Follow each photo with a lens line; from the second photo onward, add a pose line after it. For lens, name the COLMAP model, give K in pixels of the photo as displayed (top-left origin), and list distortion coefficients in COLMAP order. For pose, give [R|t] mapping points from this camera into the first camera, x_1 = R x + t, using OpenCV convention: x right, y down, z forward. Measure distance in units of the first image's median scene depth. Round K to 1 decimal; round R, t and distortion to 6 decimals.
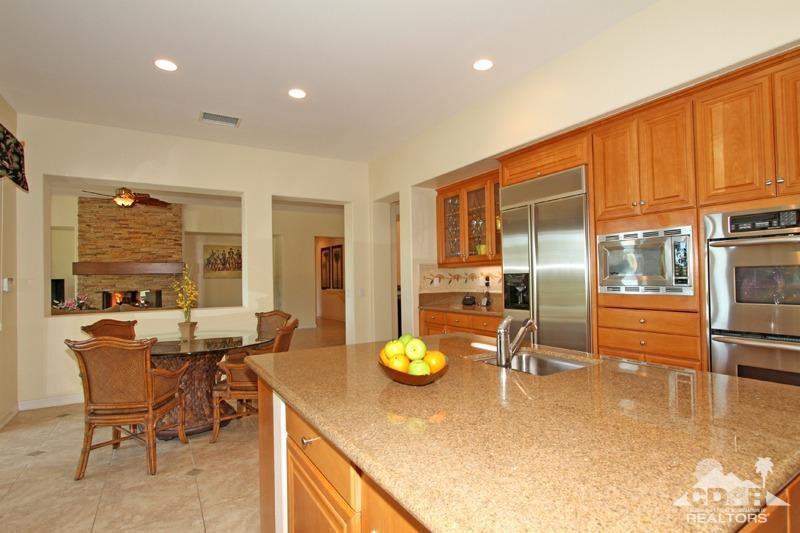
lens RADIAL K [[400.9, 0, 404.1], [0, 400.9, 271.2], [0, 0, 1]] dist [-0.004138, -0.000246]
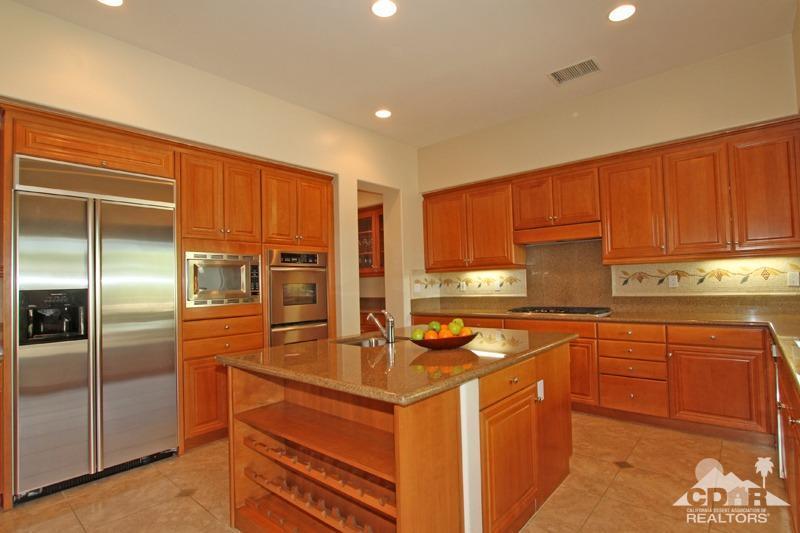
lens RADIAL K [[400.9, 0, 404.1], [0, 400.9, 271.2], [0, 0, 1]] dist [-0.004138, -0.000246]
pose [[-0.285237, 0.055022, 0.956876, -0.736677], [0.018472, 0.998481, -0.051908, 0.027098], [-0.958279, 0.002869, -0.285820, 0.826003]]
